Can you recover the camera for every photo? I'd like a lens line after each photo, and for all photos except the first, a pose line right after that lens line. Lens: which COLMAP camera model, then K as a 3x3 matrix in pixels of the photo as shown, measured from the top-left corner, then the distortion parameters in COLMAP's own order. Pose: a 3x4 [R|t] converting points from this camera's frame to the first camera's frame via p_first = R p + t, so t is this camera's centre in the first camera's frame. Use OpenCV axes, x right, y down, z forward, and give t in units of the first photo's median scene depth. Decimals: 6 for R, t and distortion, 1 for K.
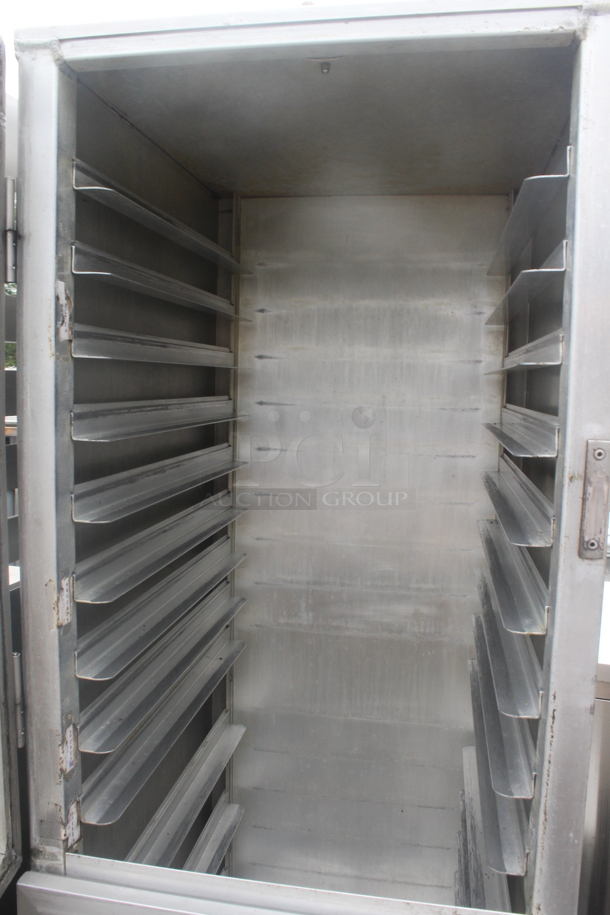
lens RADIAL K [[773.9, 0, 287.9], [0, 773.9, 454.8], [0, 0, 1]] dist [-0.137077, 0.094734]
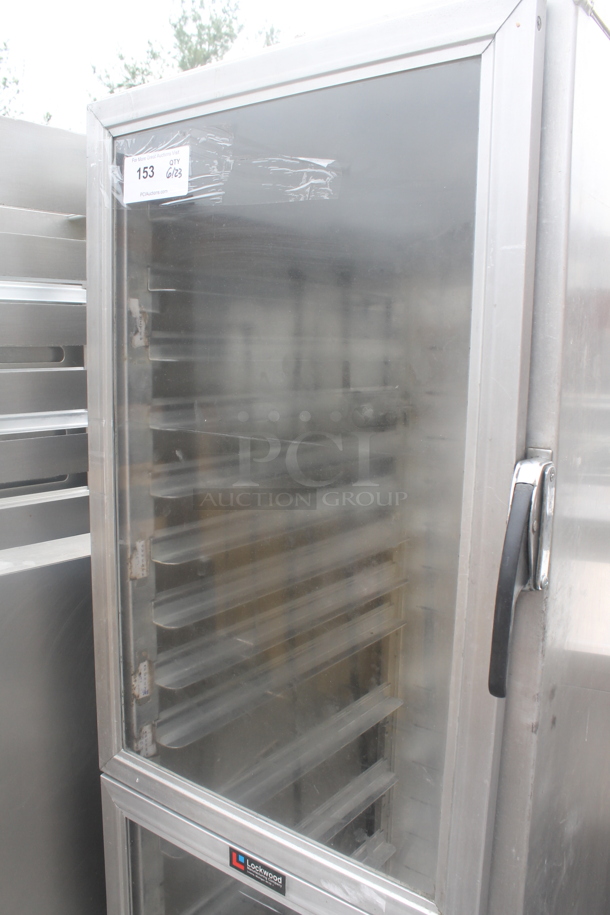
lens RADIAL K [[773.9, 0, 276.1], [0, 773.9, 460.5], [0, 0, 1]] dist [-0.137077, 0.094734]
pose [[0.893450, 0.053247, -0.445995, 0.440897], [-0.035002, 0.998183, 0.049053, -0.034821], [0.447796, -0.028216, 0.893690, -0.004474]]
